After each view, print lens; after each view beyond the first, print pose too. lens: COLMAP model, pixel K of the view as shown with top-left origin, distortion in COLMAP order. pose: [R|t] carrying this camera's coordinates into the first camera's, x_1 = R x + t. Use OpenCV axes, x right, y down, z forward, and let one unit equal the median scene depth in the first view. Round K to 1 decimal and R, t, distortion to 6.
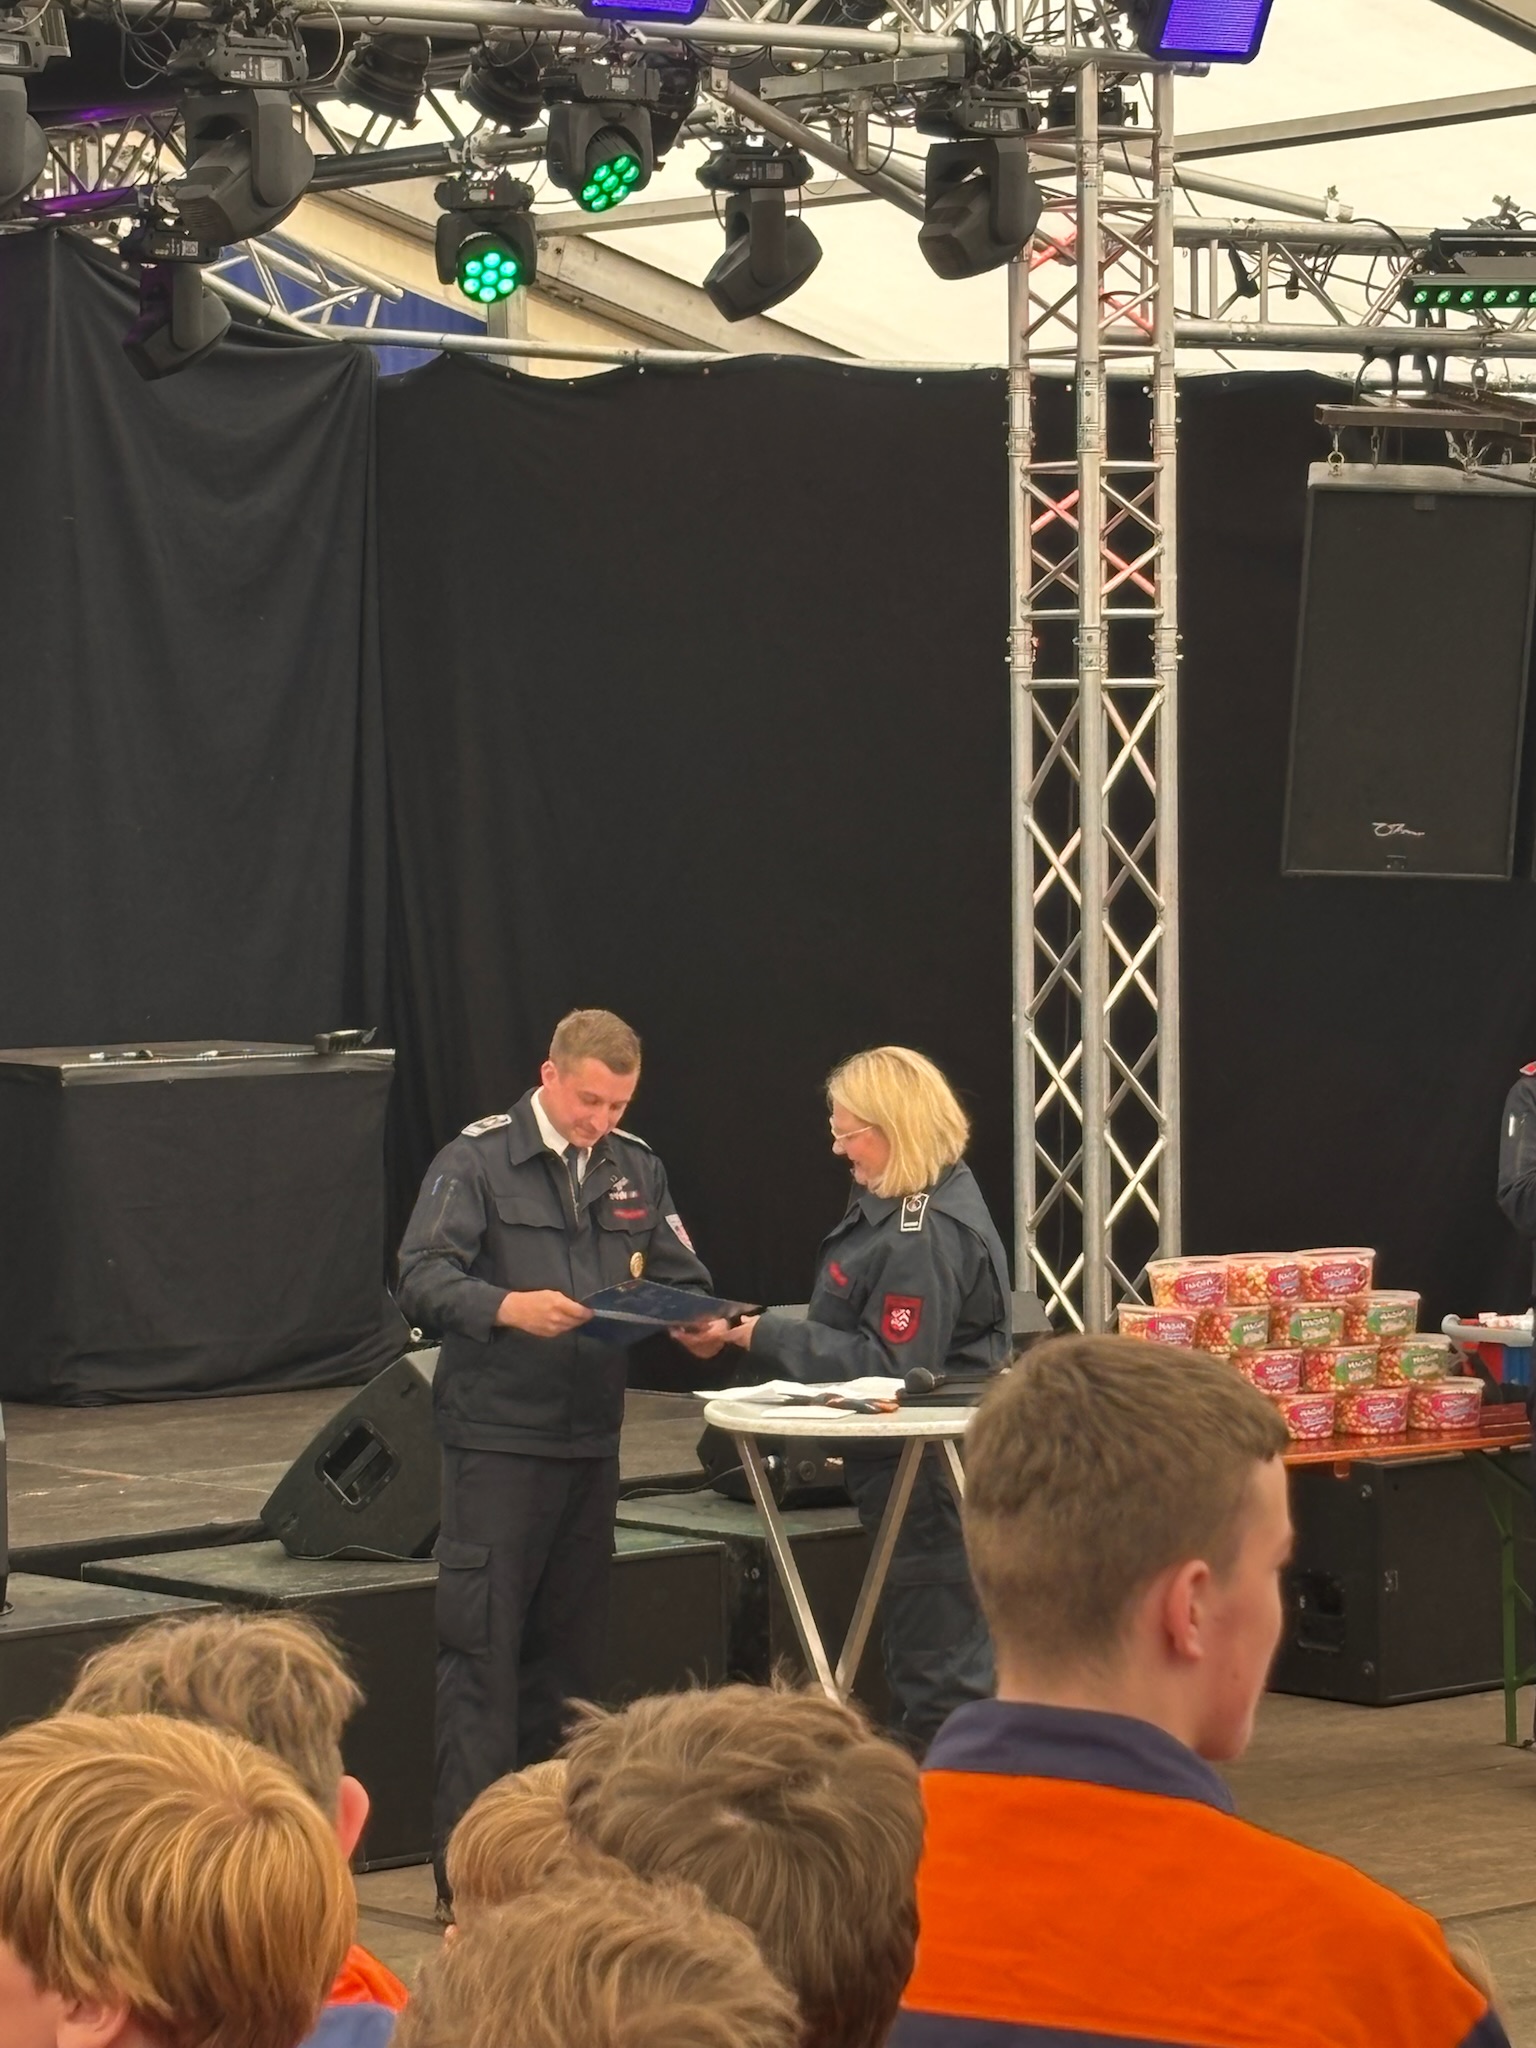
lens RADIAL K [[6401.0, 0, 768.0], [0, 6401.0, 1024.0], [0, 0, 1]] dist [0.235584, 1.248496]
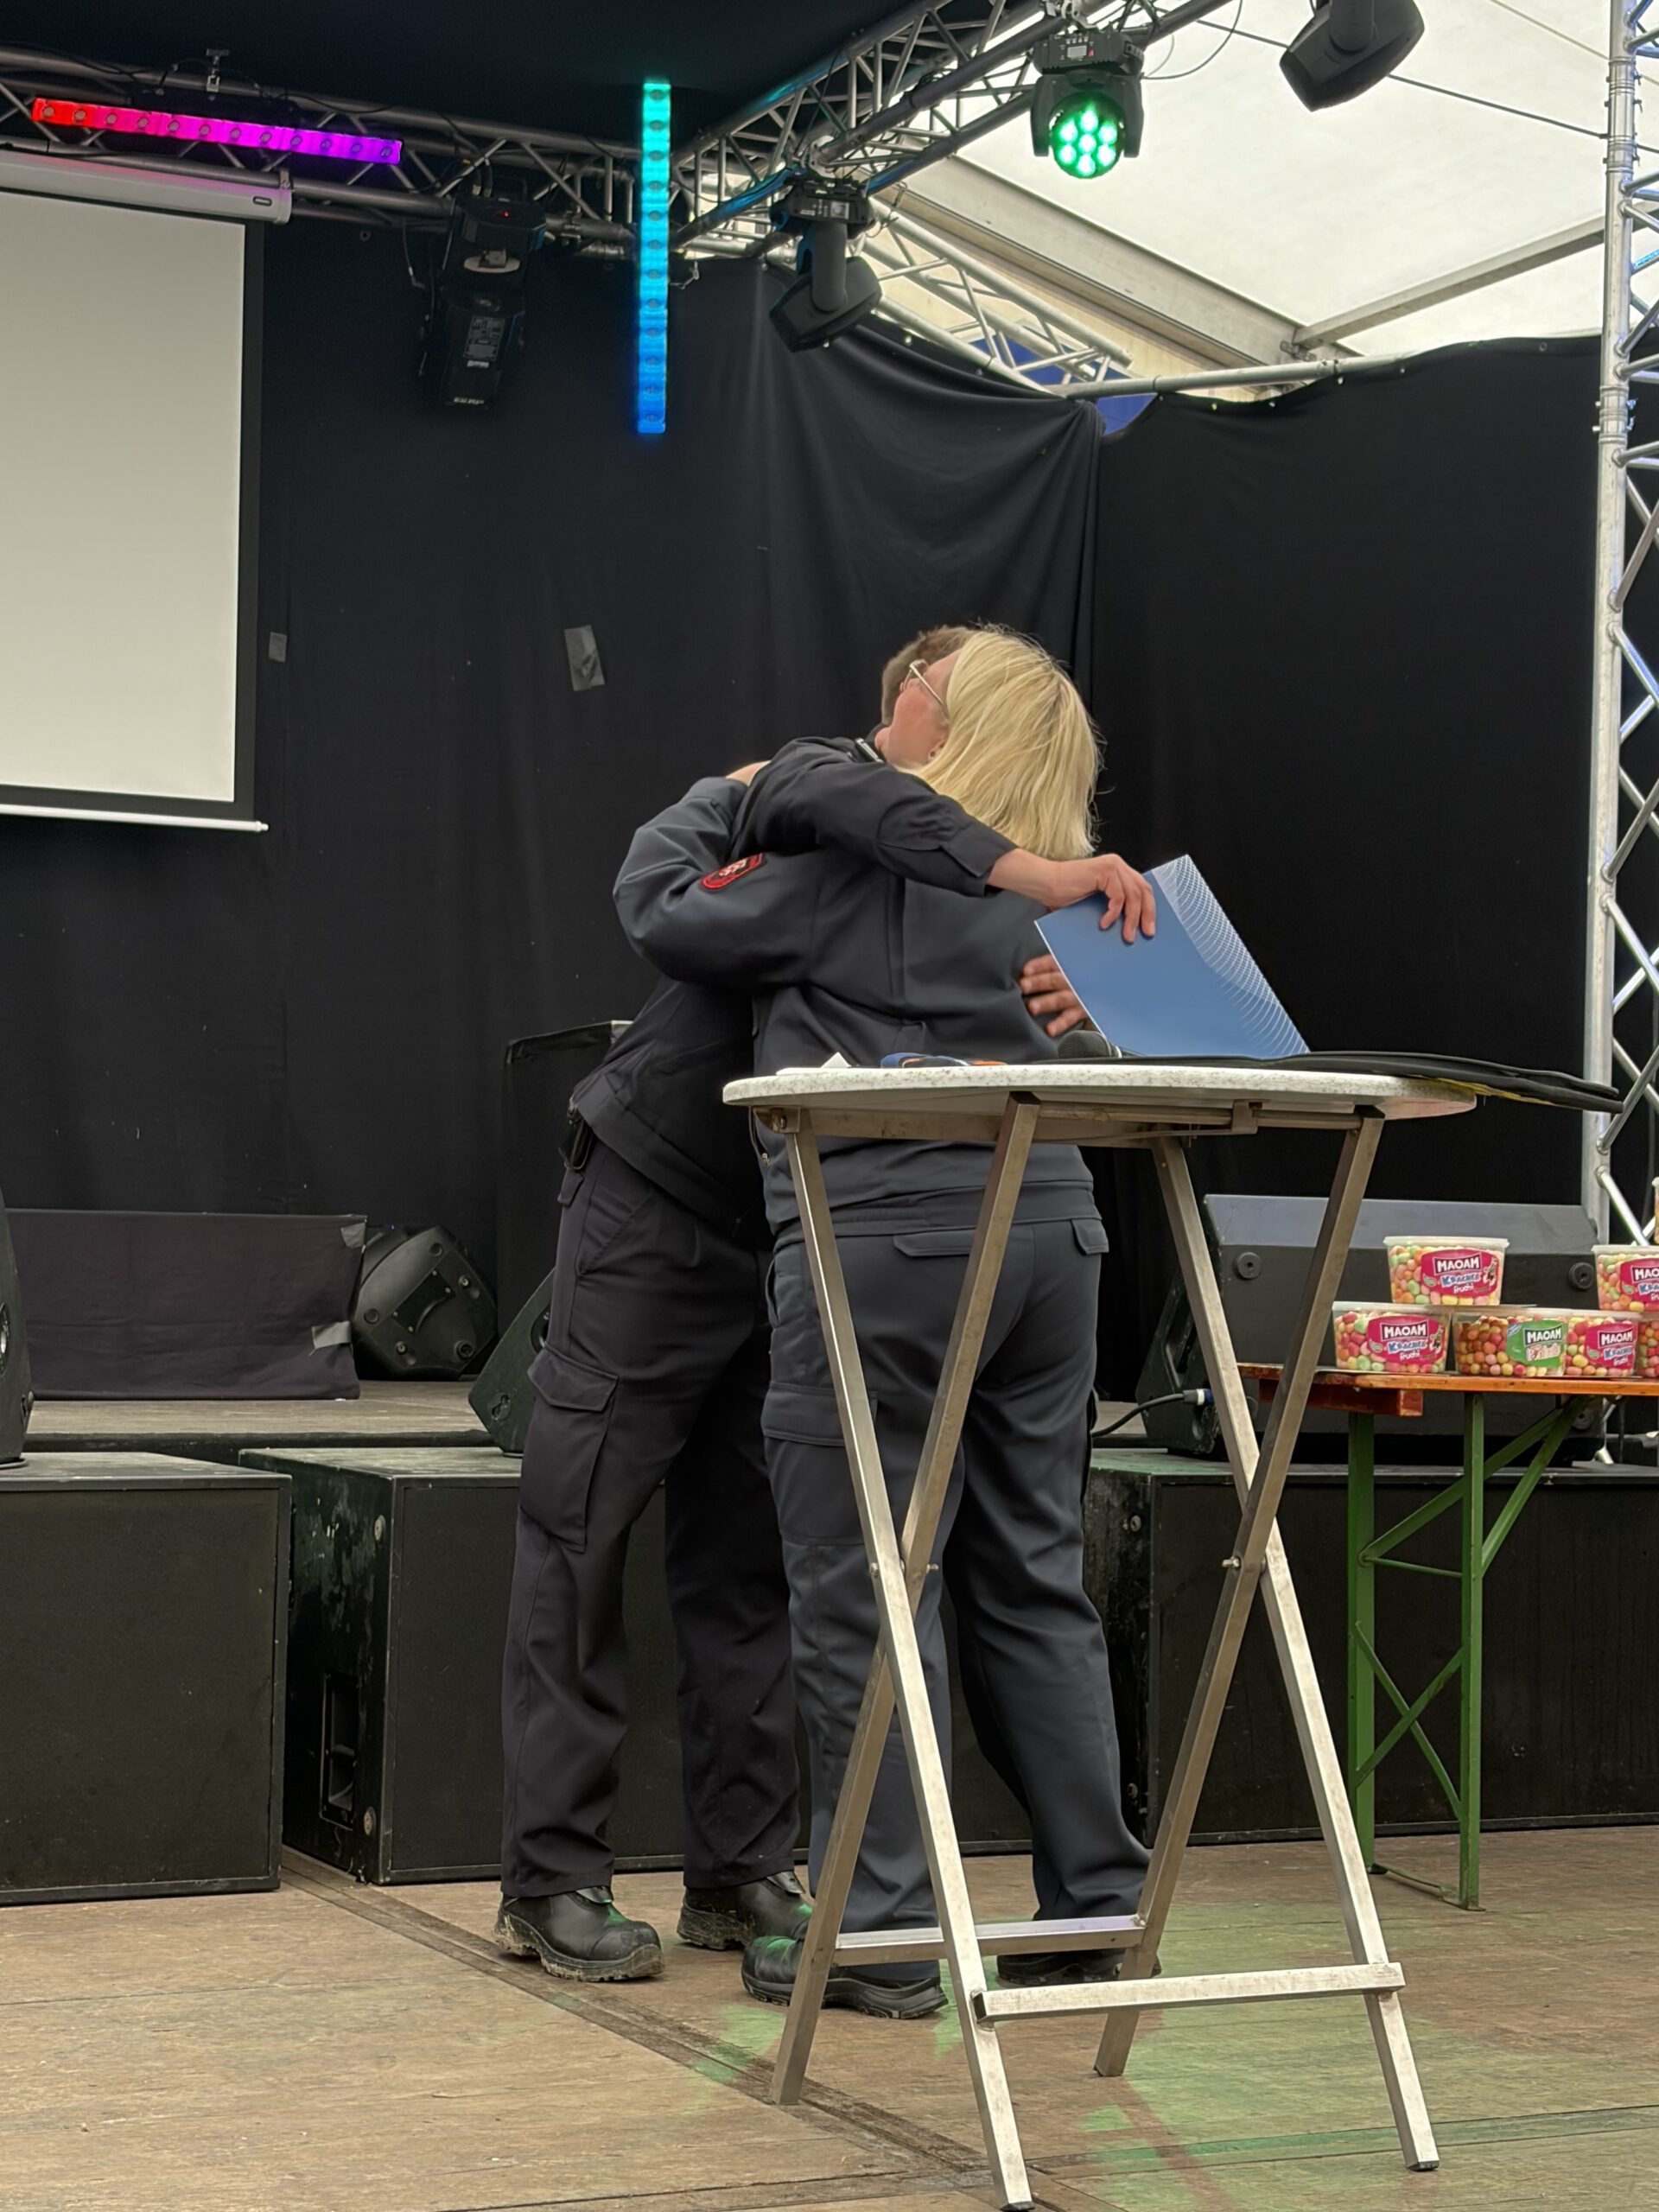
lens RADIAL K [[4021.4, 0, 825.4], [0, 4021.4, 1072.6], [0, 0, 1]] dist [0.338421, -1.898628]
pose [[0.969189, 0.026090, -0.244931, 0.070607], [-0.048615, 0.995076, -0.086373, 0.070484], [0.241472, 0.095619, 0.965685, 0.497372]]
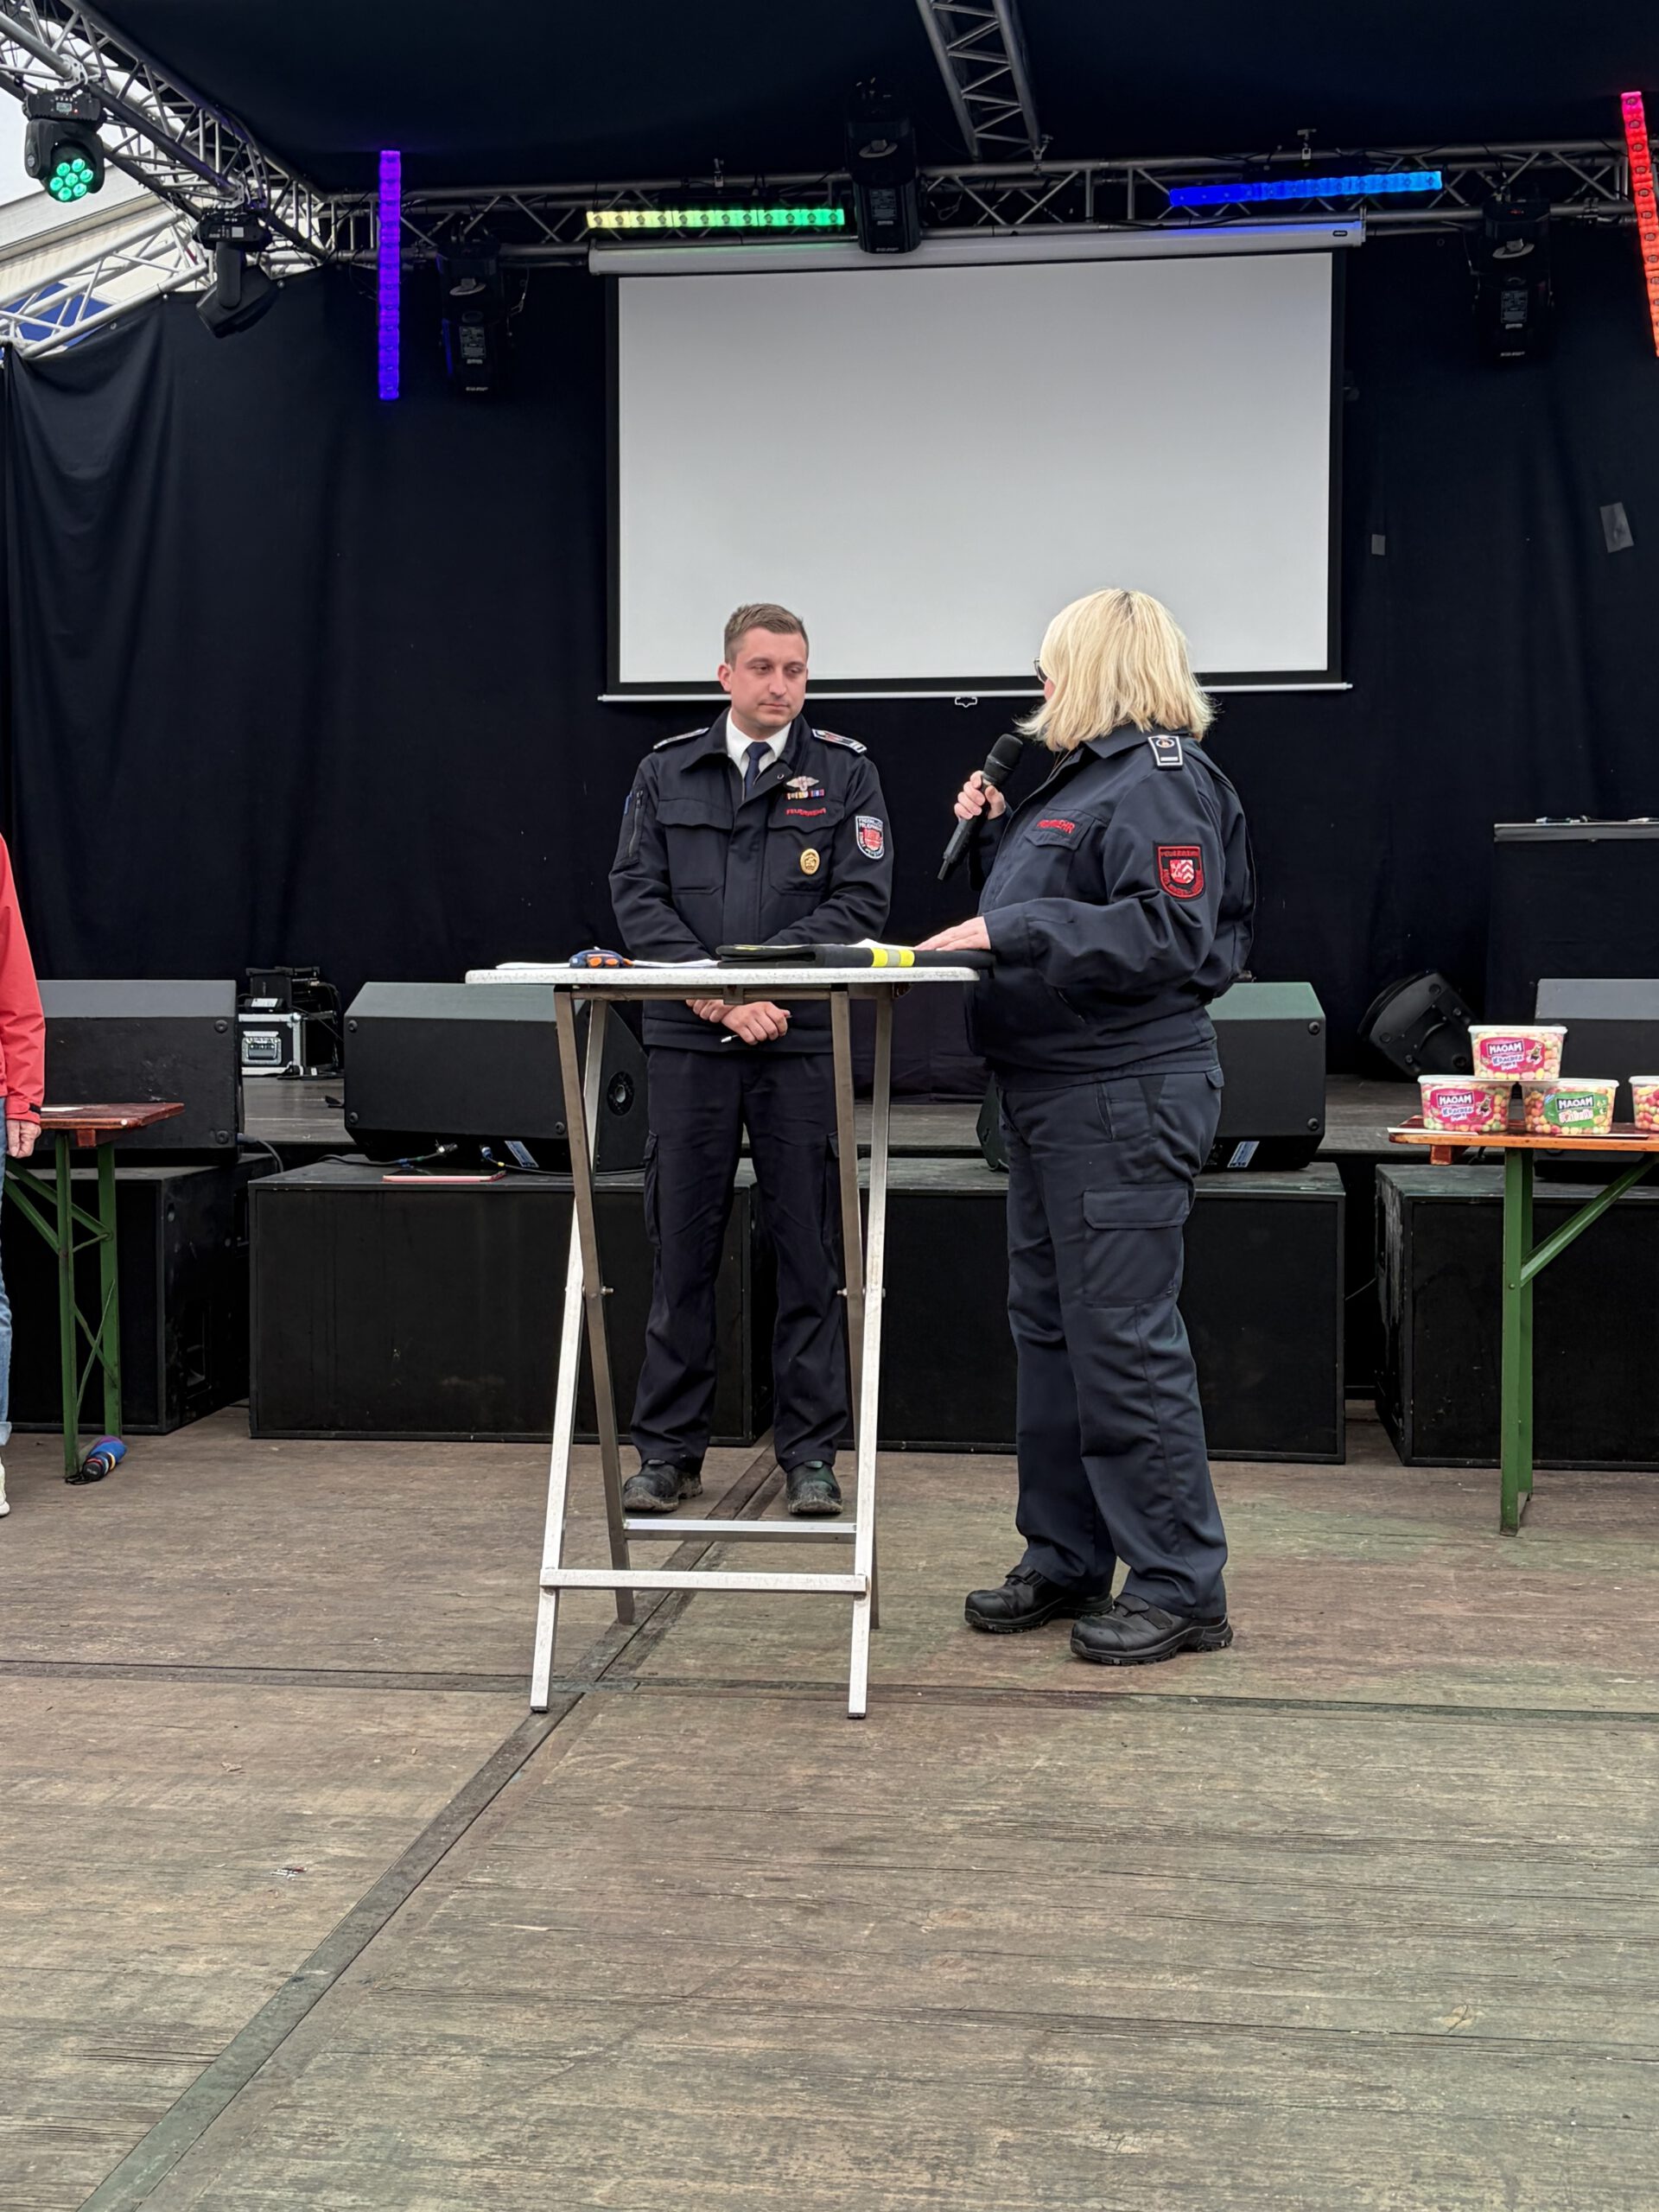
lens RADIAL K [[2830.7, 0, 832.1], [0, 2830.7, 1063.7], [0, 0, 1]] dist [0.196591, -0.734039]
pose [[0.675943, 0.052890, -0.735053, 0.242143], [-0.043334, 0.998548, 0.032000, 0.046048], [0.735678, 0.010223, 0.677254, 0.588686]]
